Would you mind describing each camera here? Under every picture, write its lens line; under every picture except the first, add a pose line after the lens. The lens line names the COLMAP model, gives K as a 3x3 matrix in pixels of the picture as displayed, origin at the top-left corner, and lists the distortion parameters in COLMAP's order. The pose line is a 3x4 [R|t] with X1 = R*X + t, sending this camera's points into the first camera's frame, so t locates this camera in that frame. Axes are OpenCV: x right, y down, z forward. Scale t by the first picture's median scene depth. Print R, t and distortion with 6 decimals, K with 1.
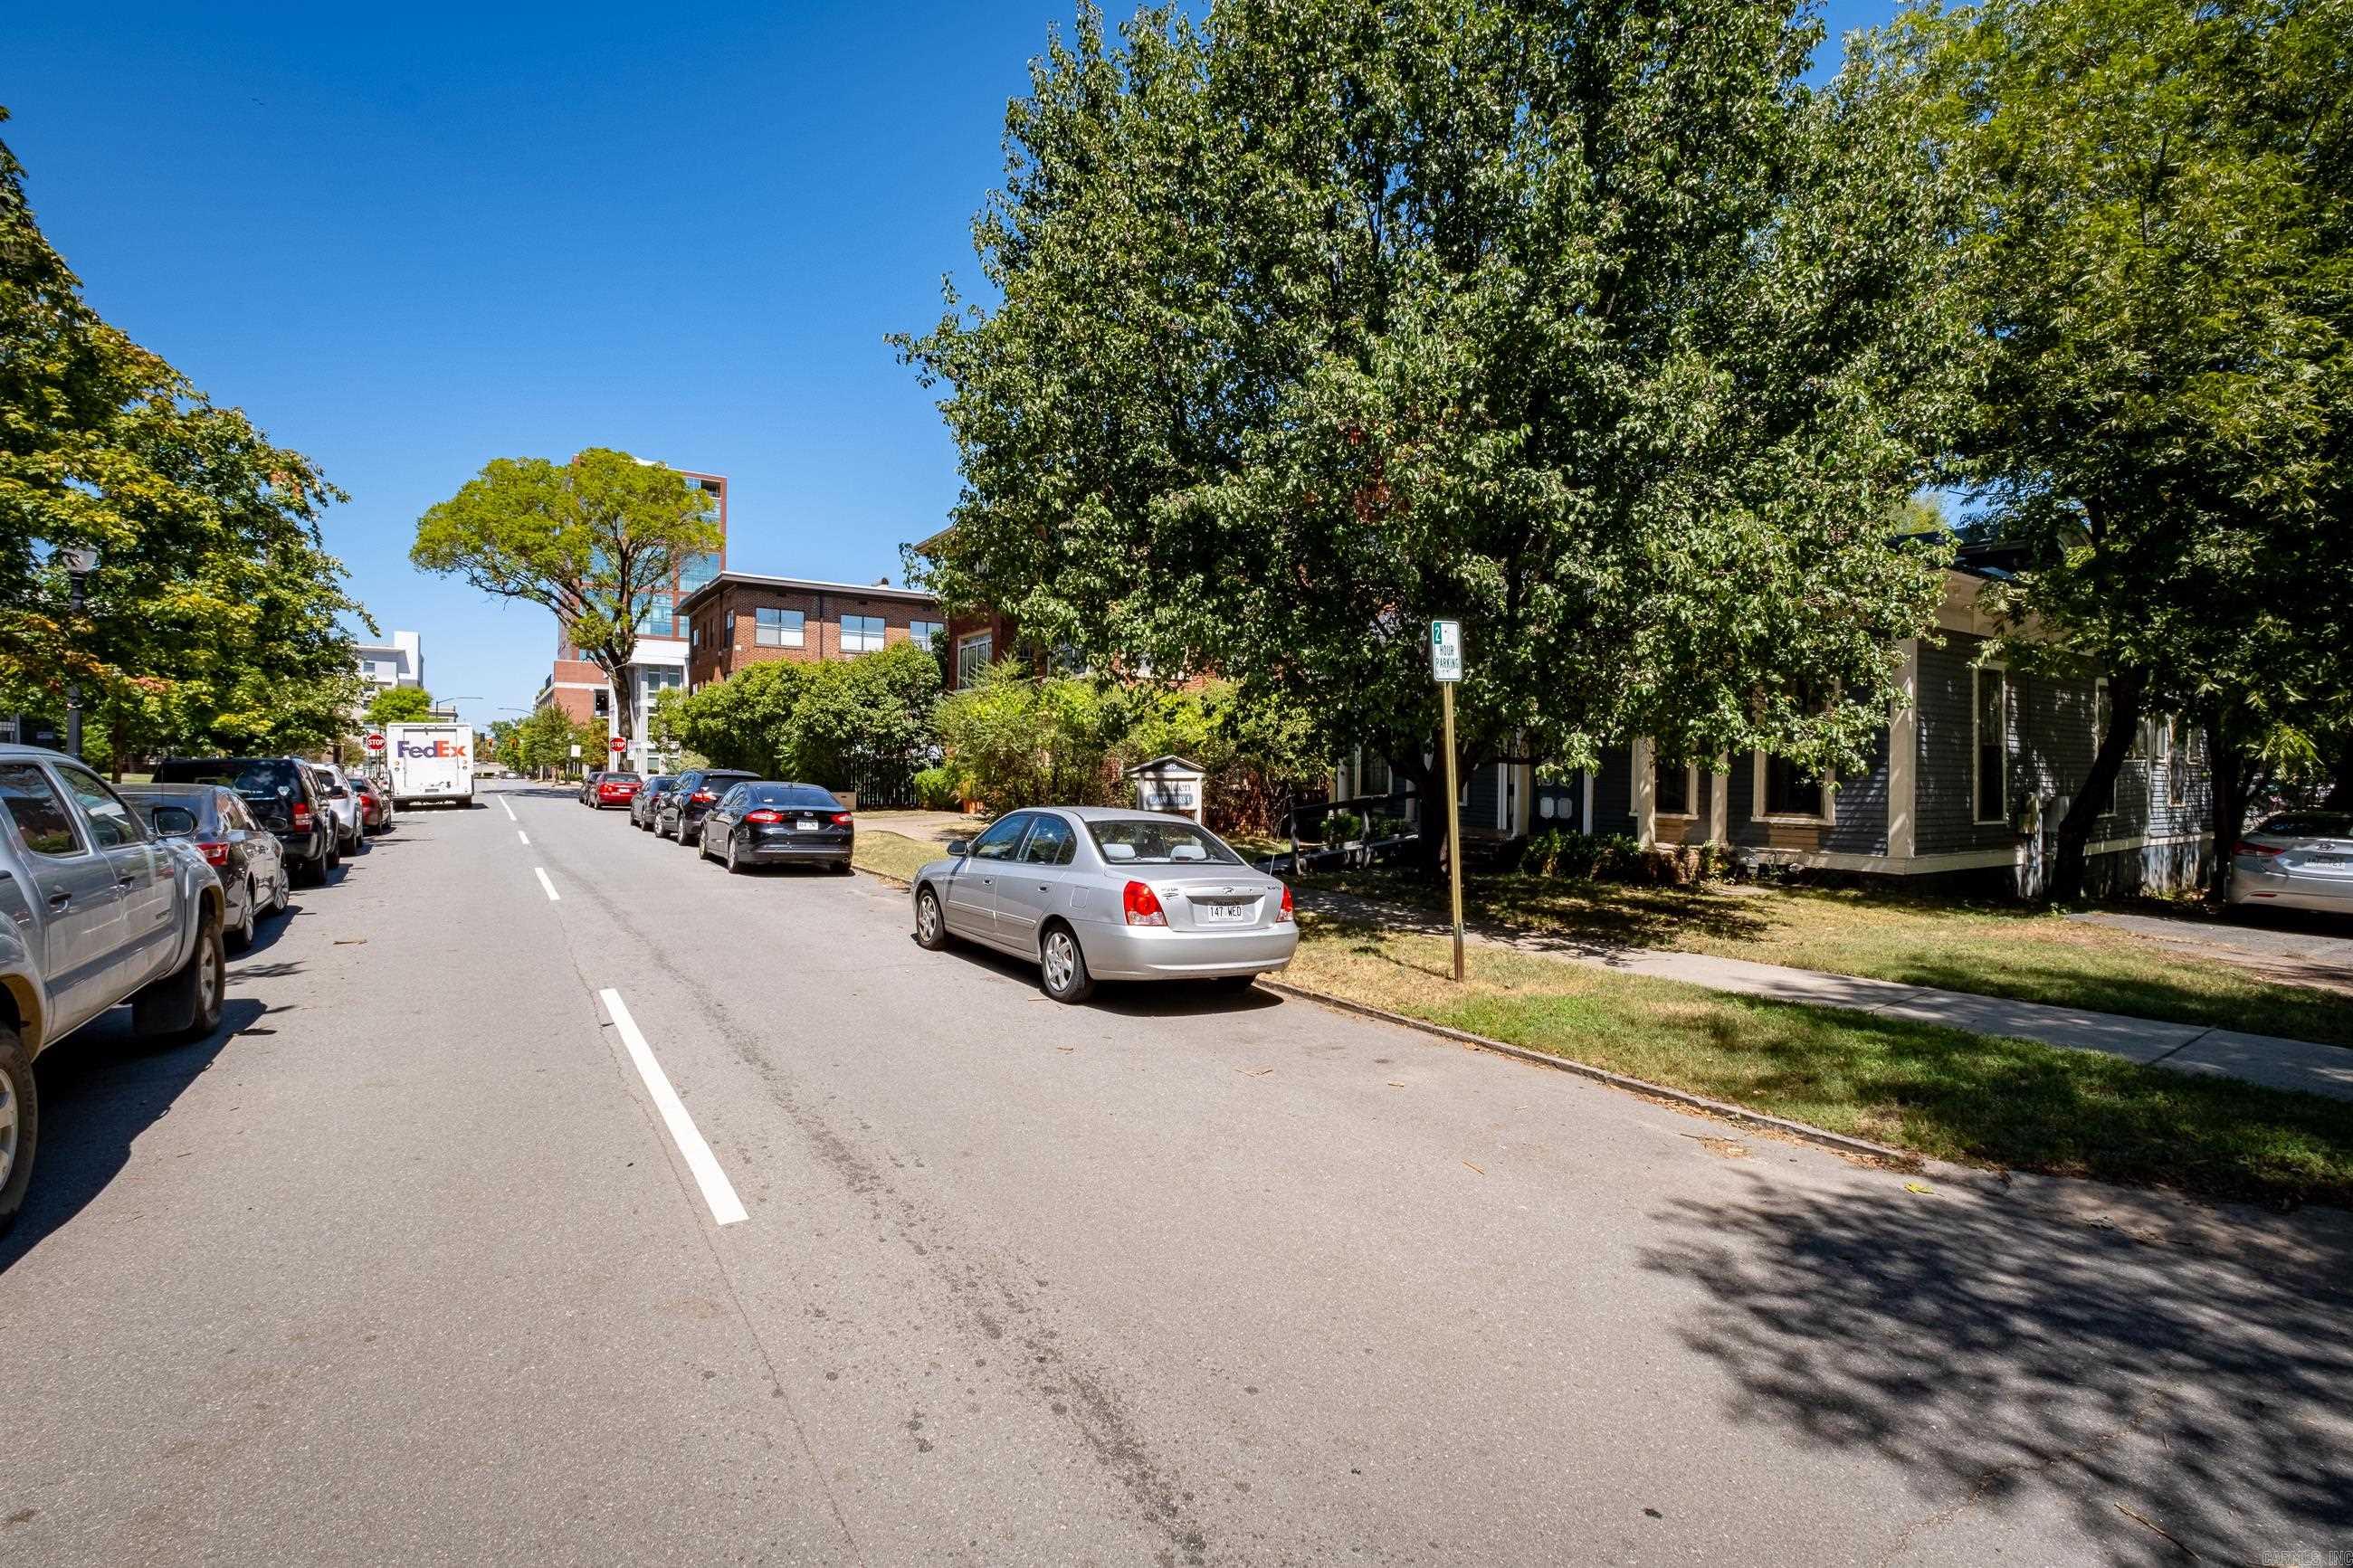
lens RADIAL K [[1033.1, 0, 1176.5], [0, 1033.1, 784.0], [0, 0, 1]] dist [-0.000136, 0.000176]
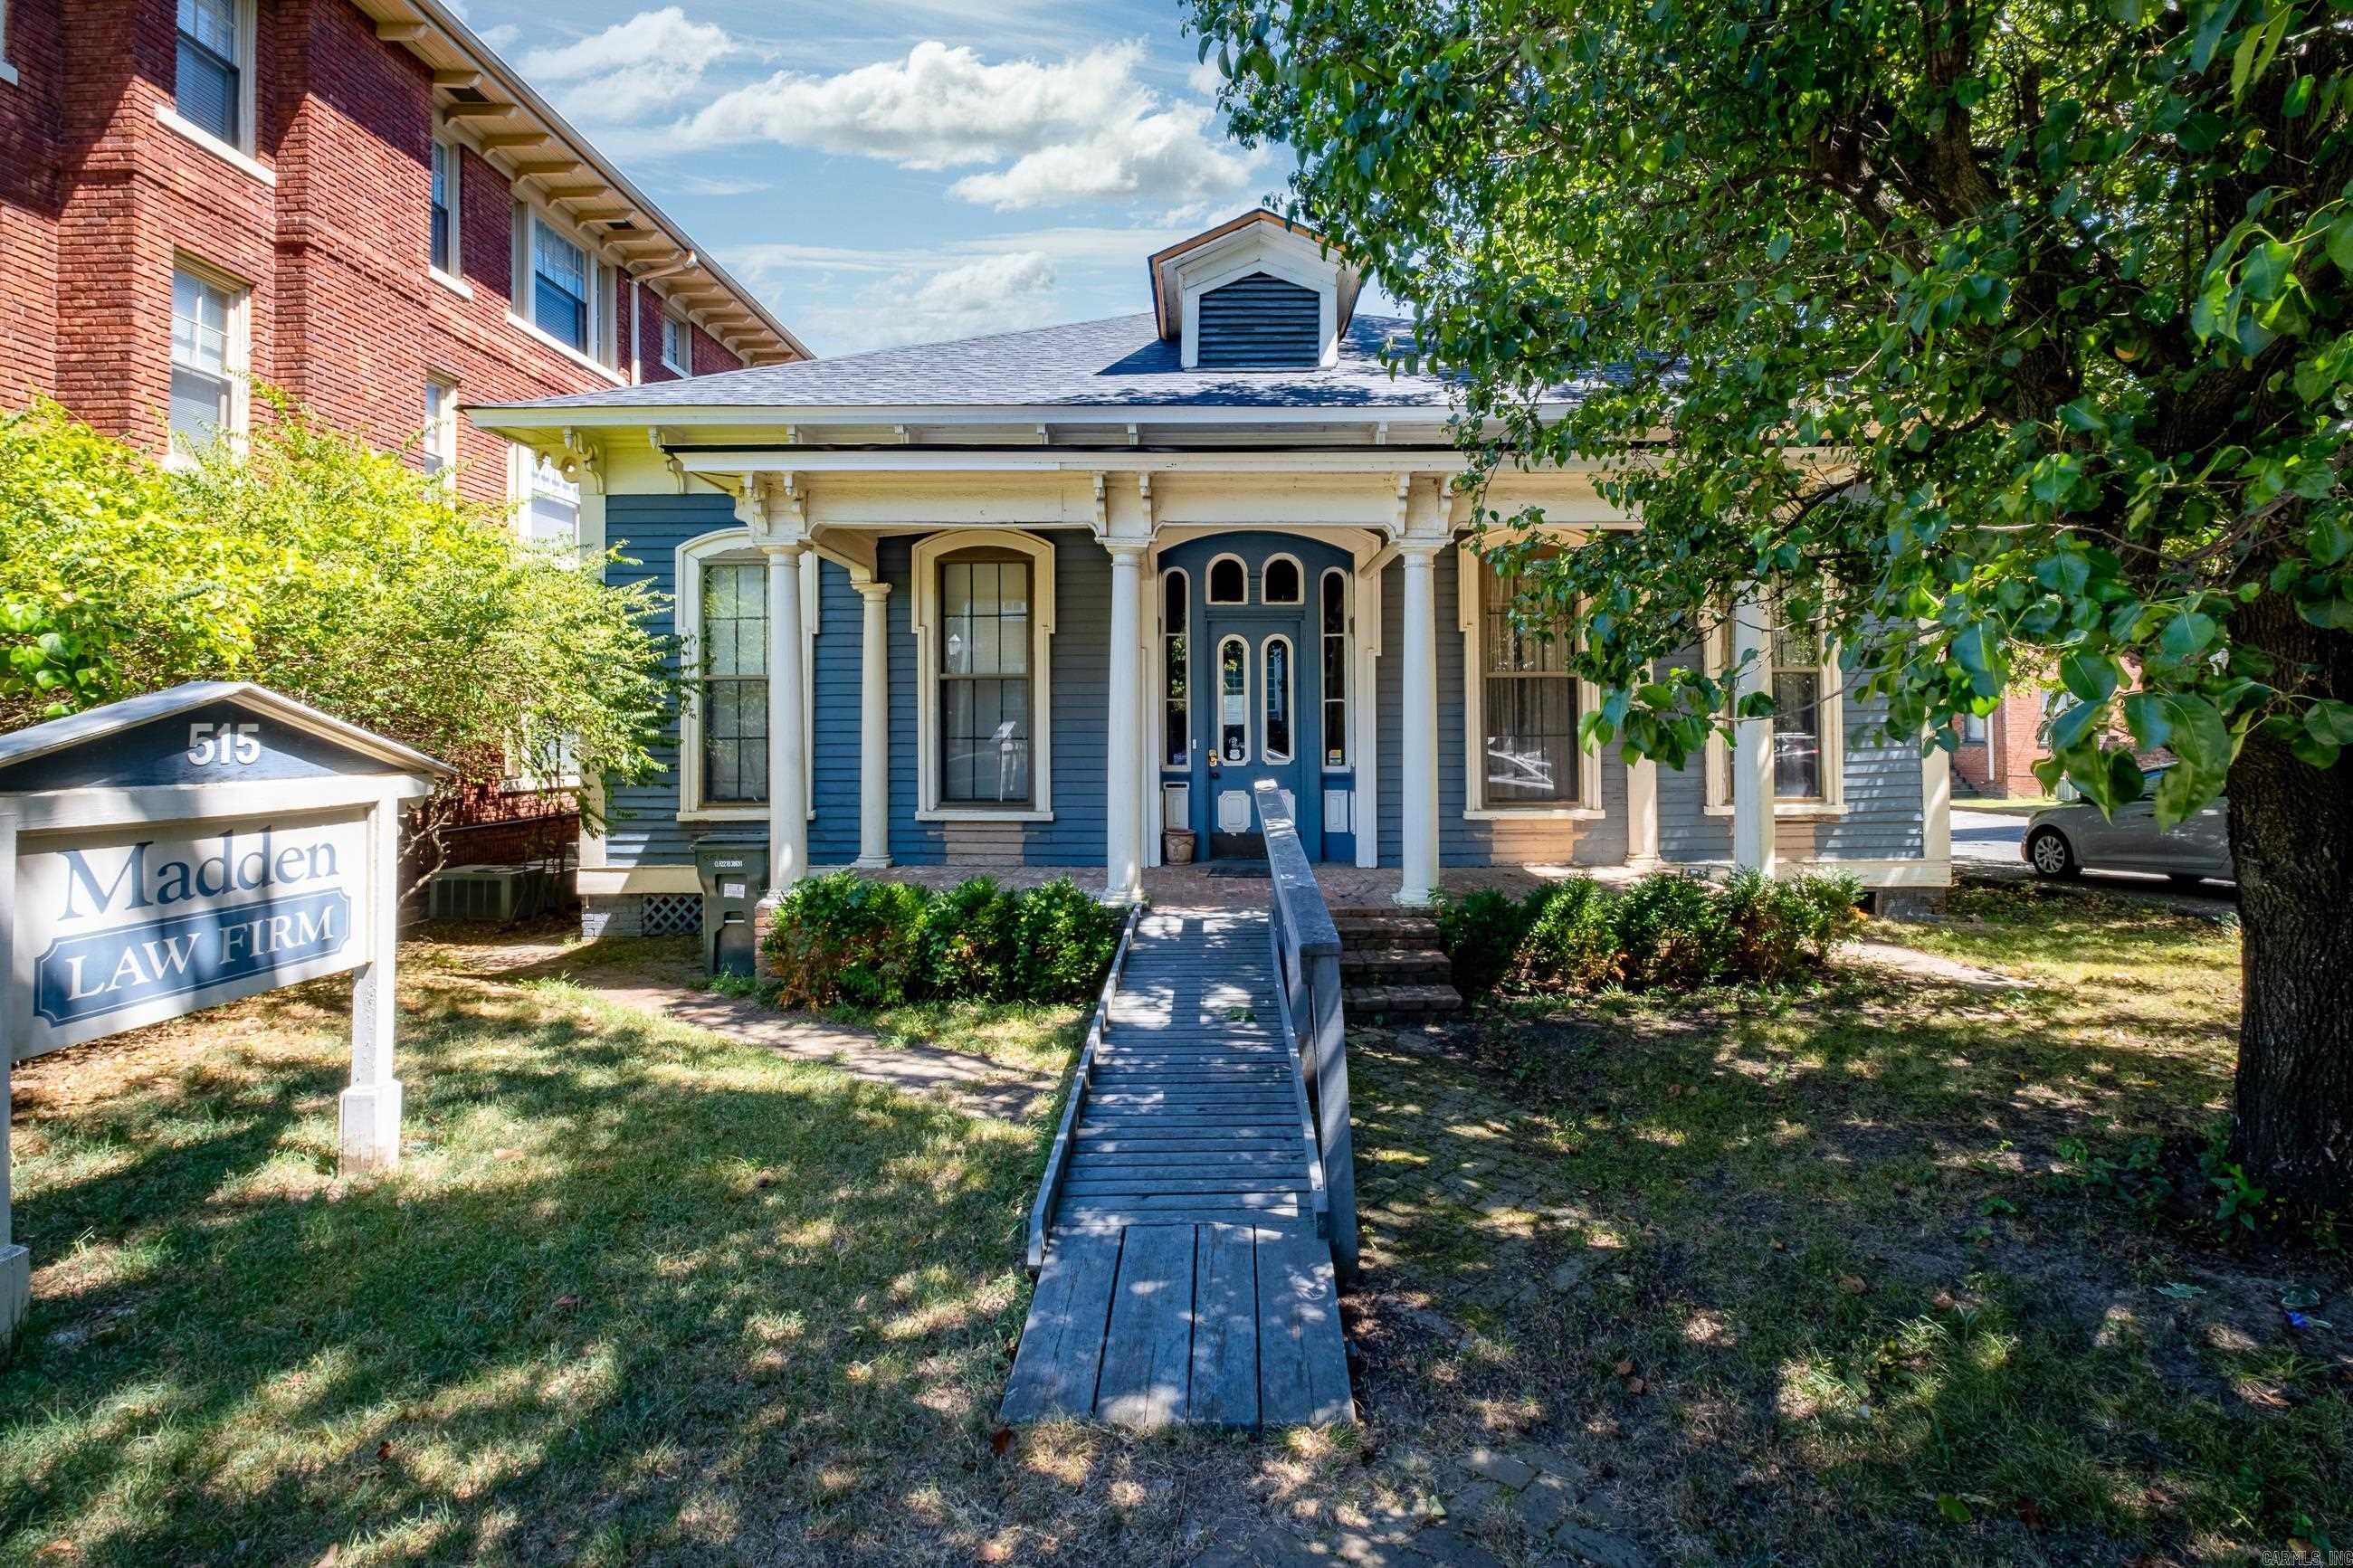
lens RADIAL K [[1053.1, 0, 1200.9], [0, 1053.1, 729.2], [0, 0, 1]] dist [0.000233, 0.000053]
pose [[0.560603, -0.013861, 0.827969, -0.060988], [0.031400, 0.999497, -0.004527, -0.014118], [-0.827489, 0.028537, 0.560756, 0.775856]]
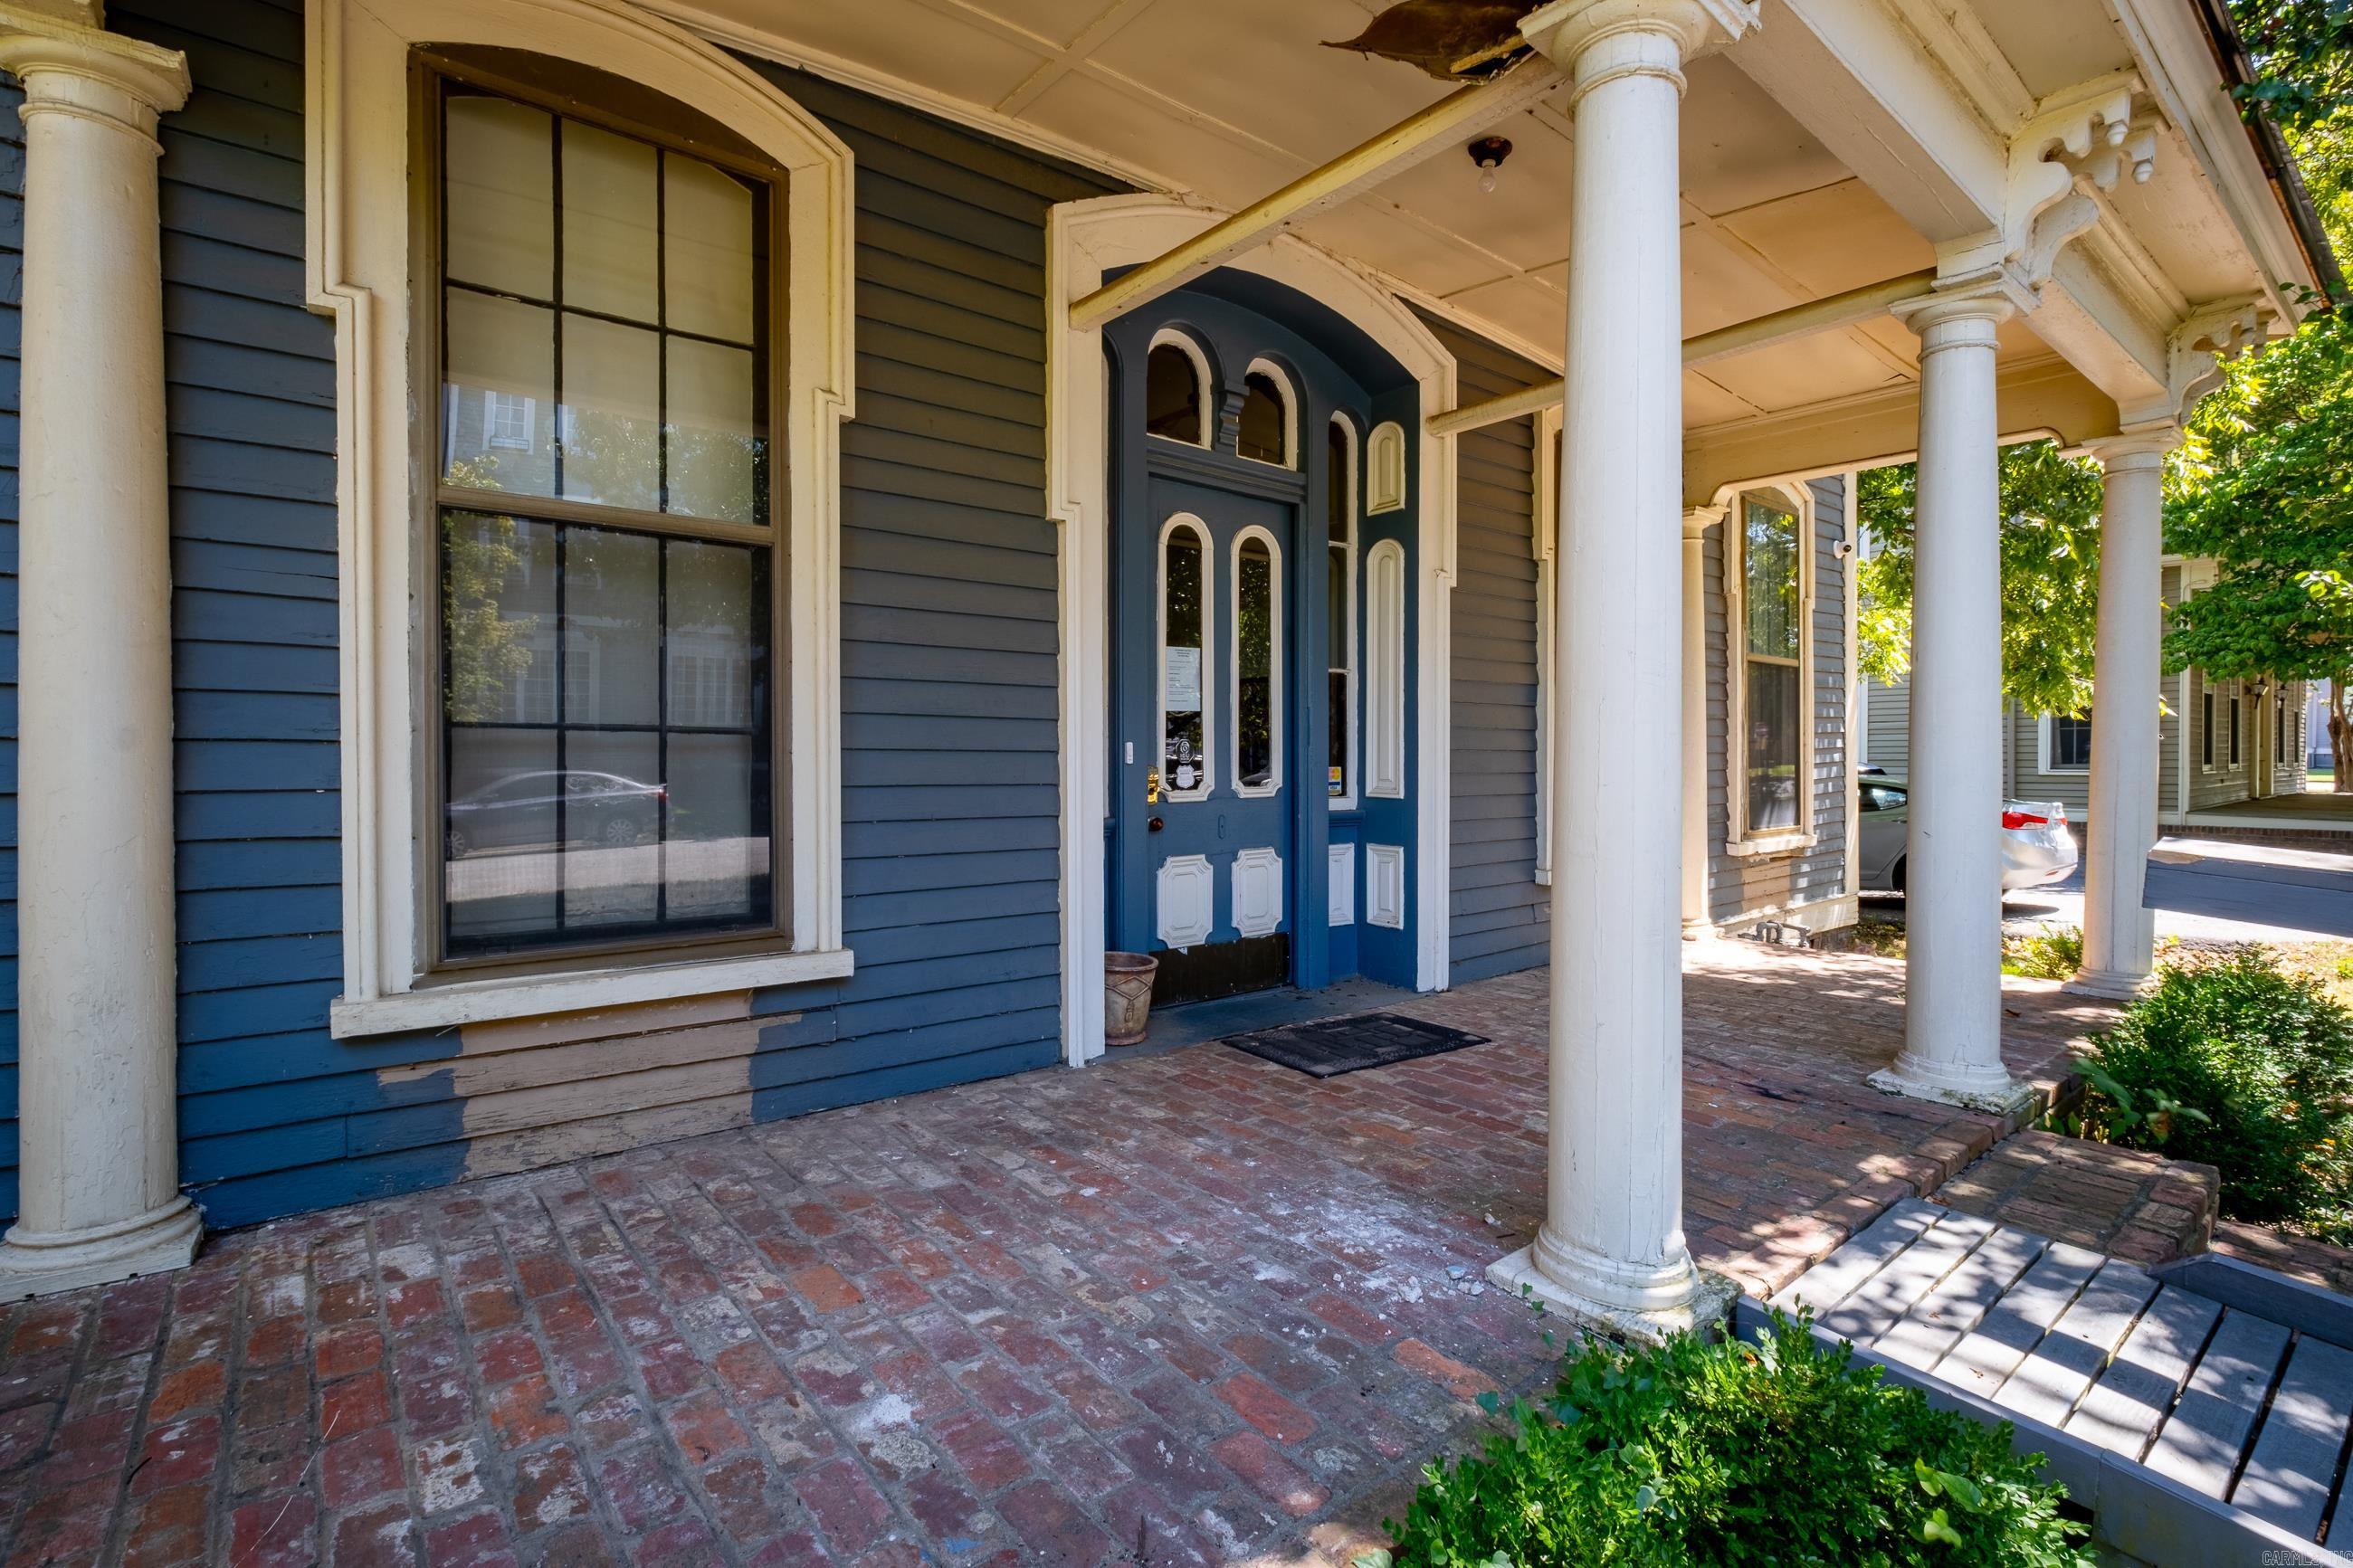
lens RADIAL K [[1064.6, 0, 1176.5], [0, 1064.6, 784.0], [0, 0, 1]] dist [0.000975, 0.000213]
pose [[-0.087769, -0.041189, 0.995289, 0.138956], [0.020059, 0.998869, 0.043106, -0.012253], [-0.995939, 0.023748, -0.086844, 1.077331]]
